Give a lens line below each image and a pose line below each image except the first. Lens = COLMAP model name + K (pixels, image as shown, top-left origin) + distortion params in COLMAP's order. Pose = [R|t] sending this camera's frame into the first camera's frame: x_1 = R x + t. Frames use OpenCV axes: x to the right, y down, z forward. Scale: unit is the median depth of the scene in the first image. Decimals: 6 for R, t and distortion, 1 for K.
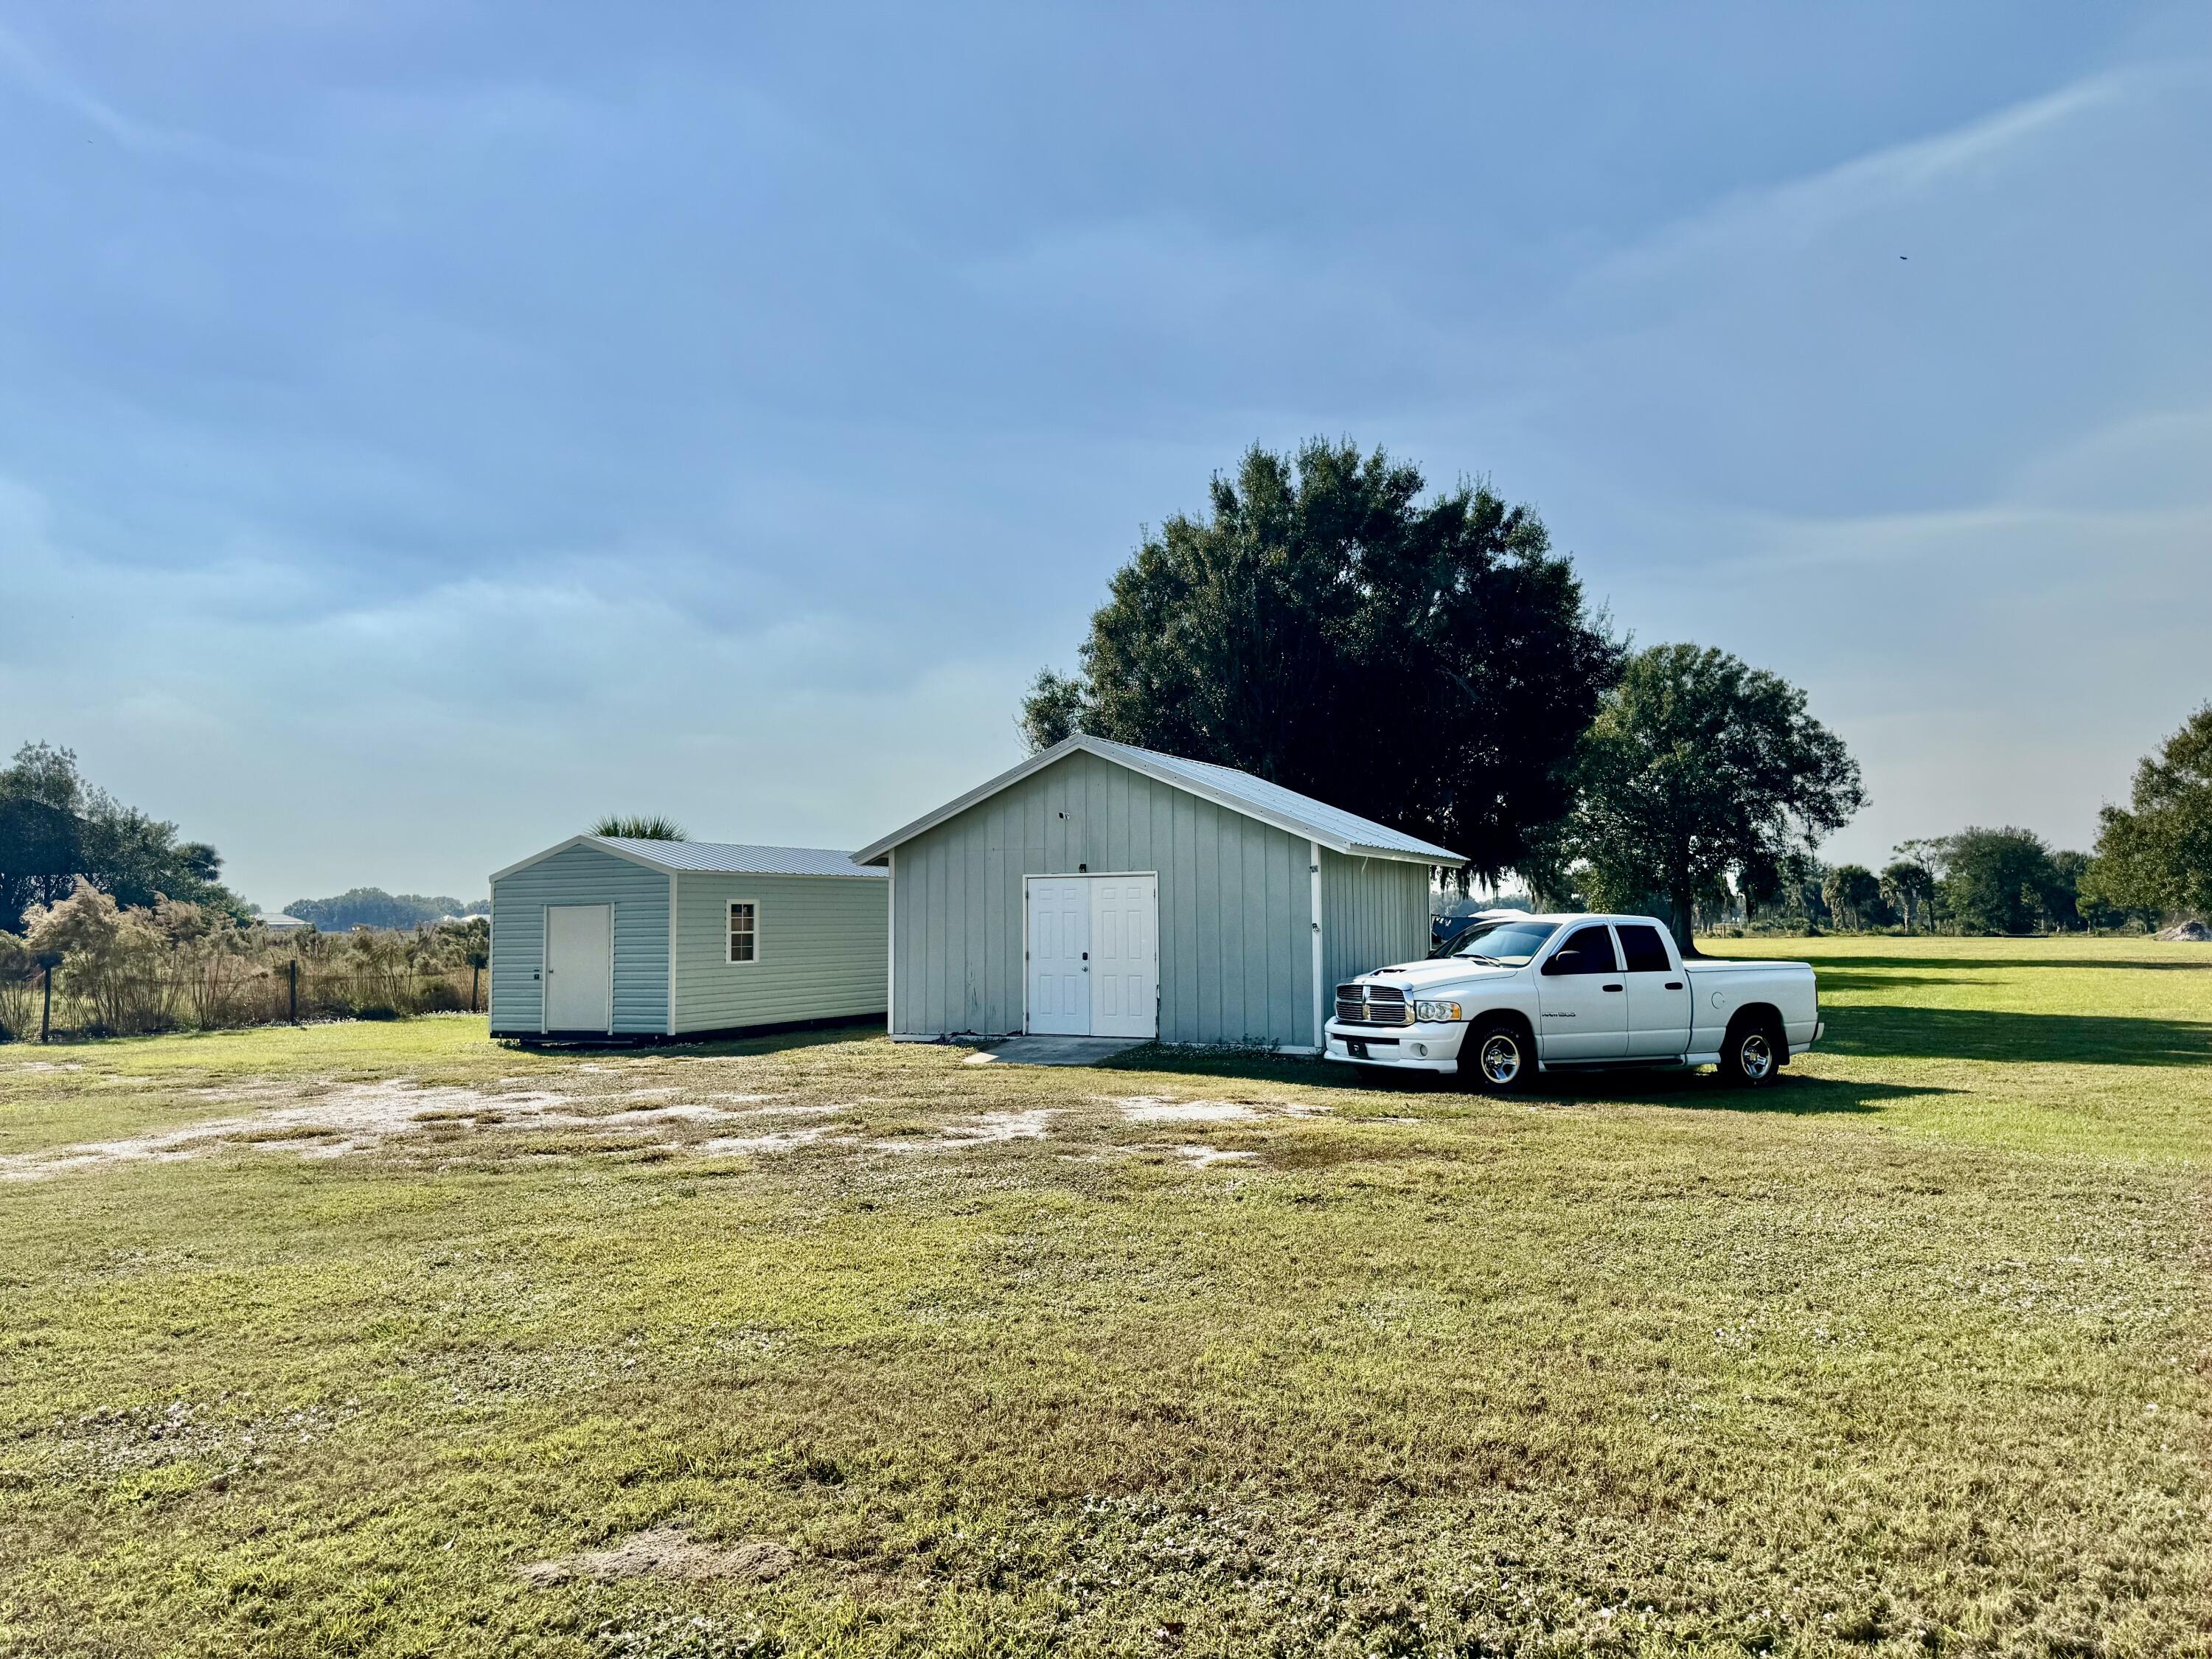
lens RADIAL K [[1564.7, 0, 1055.8], [0, 1564.7, 801.2], [0, 0, 1]] dist [0.006423, -0.036968]
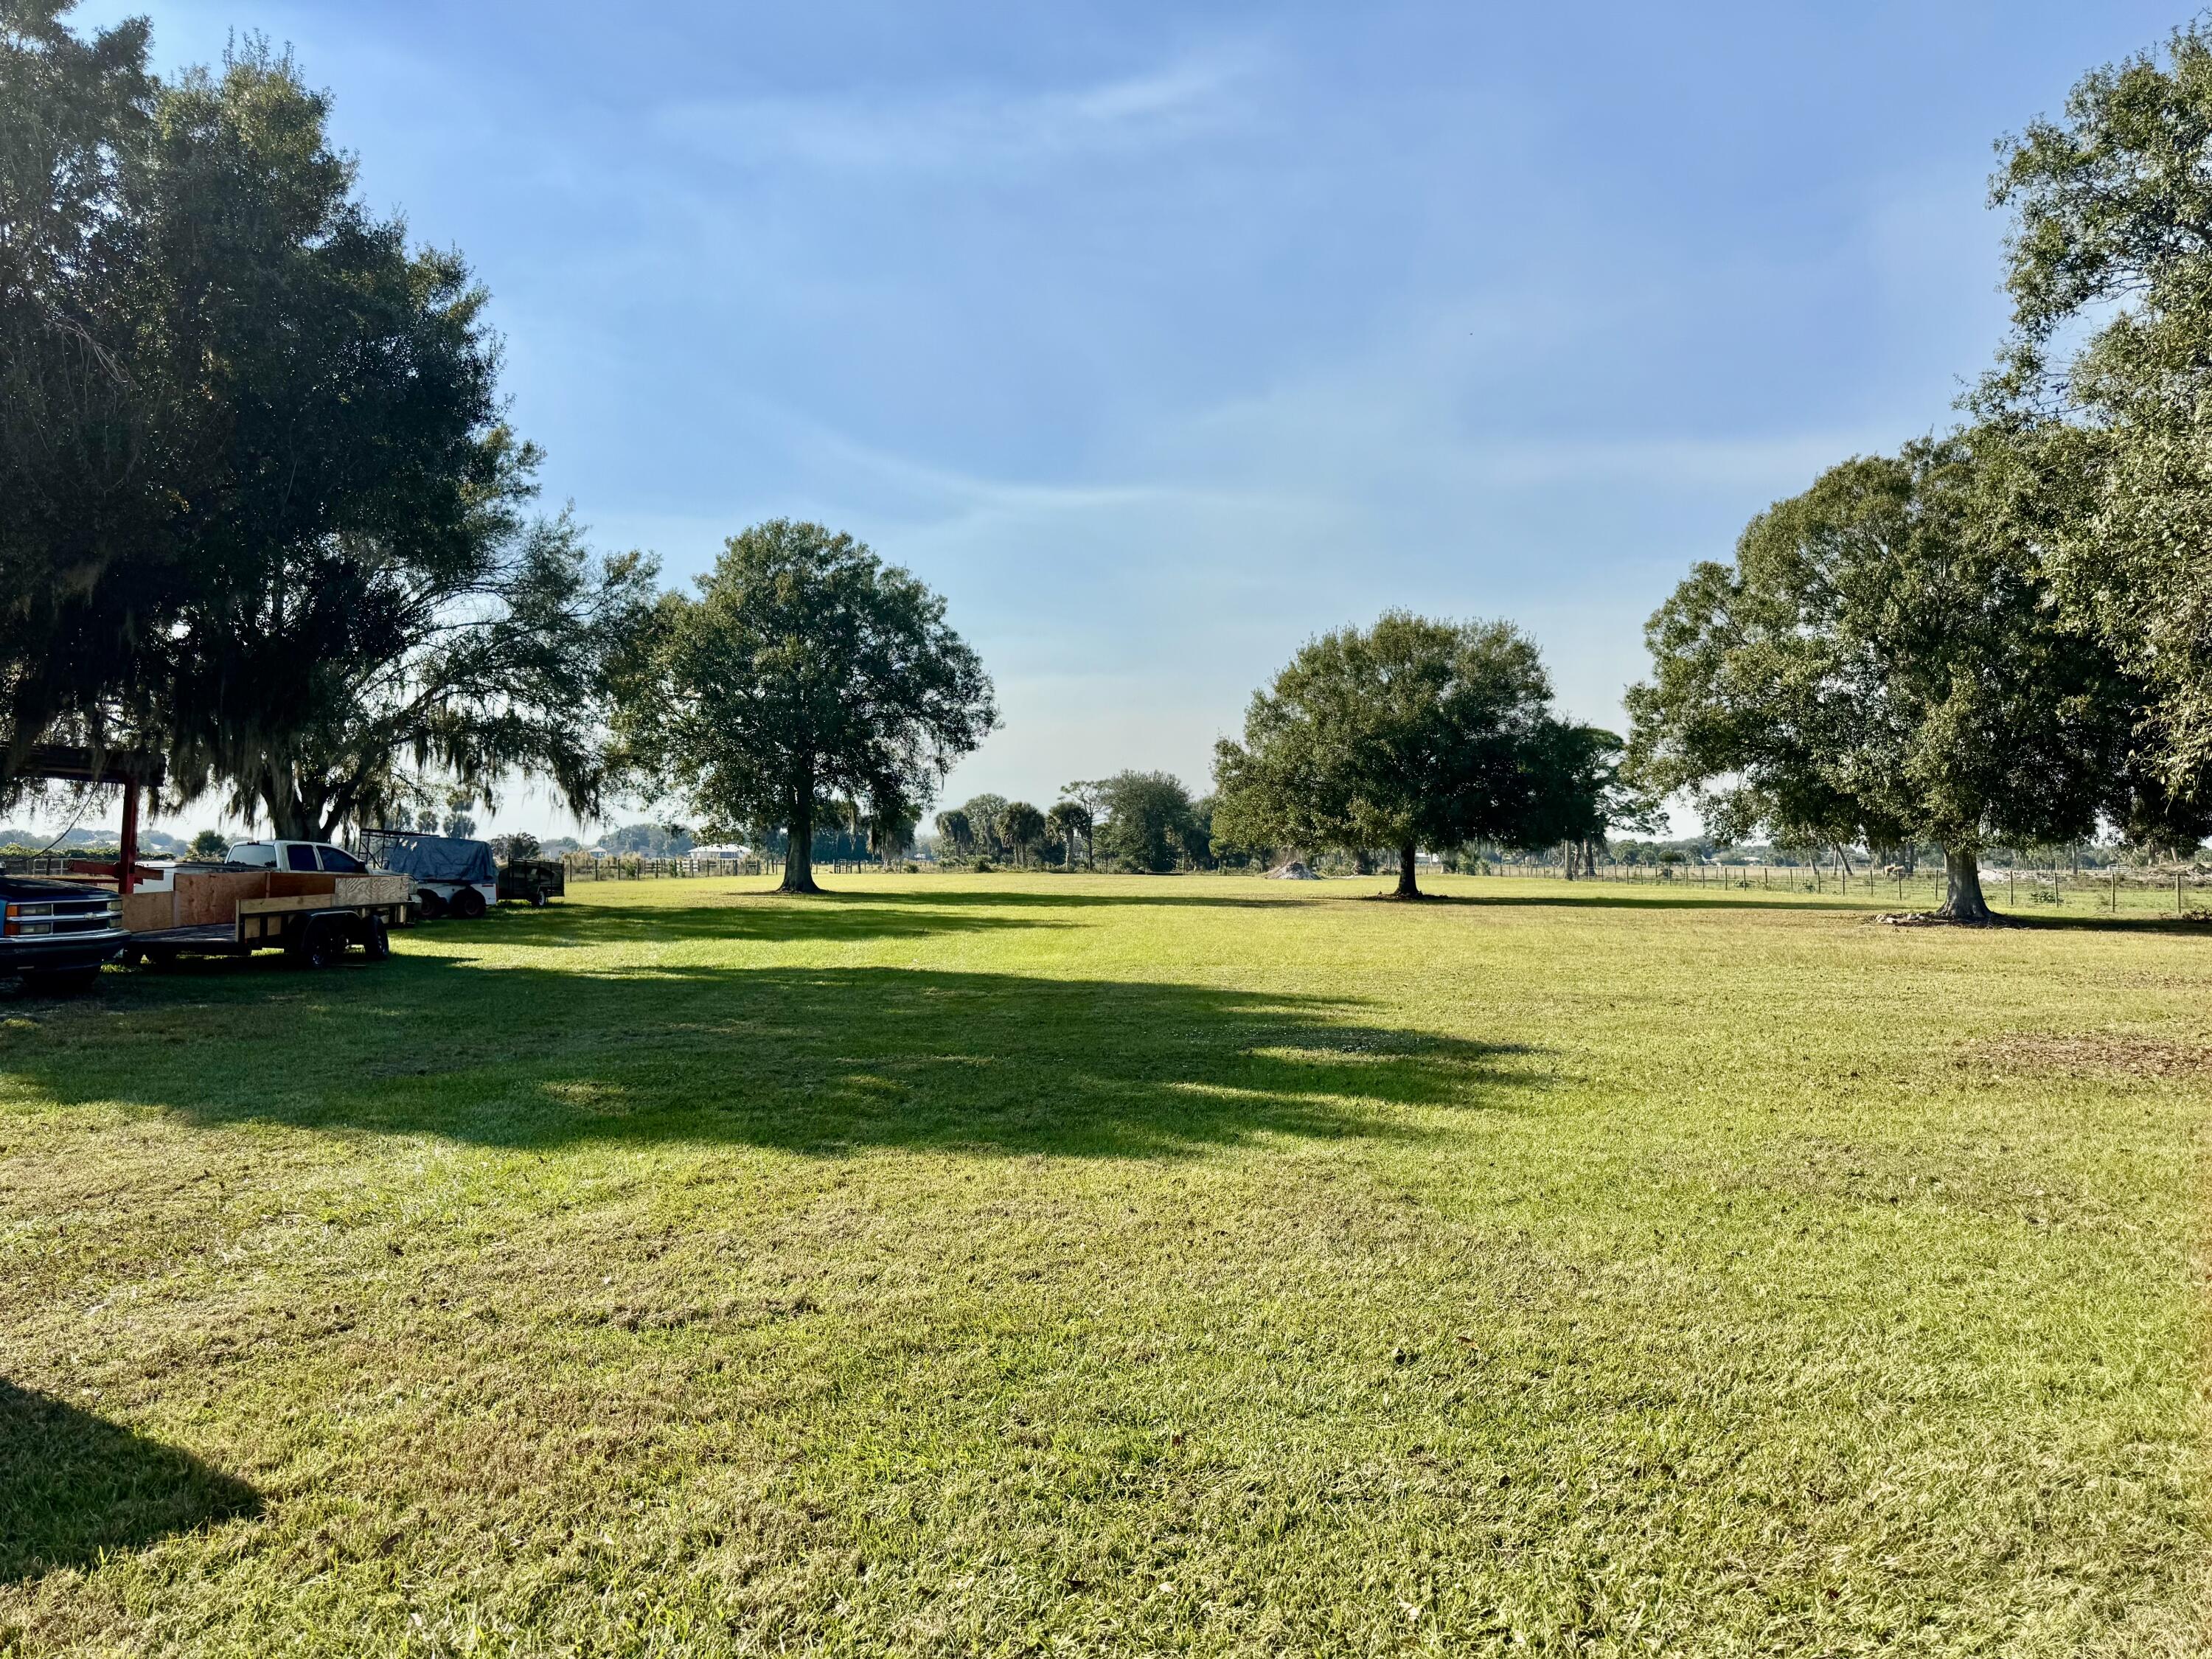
lens RADIAL K [[1572.9, 0, 1103.9], [0, 1572.9, 841.5], [0, 0, 1]] dist [0.012013, -0.028962]
pose [[0.874811, 0.016481, 0.484185, 0.126930], [-0.048968, 0.997311, 0.054527, 0.015661], [-0.481984, -0.071411, 0.873265, 0.162258]]
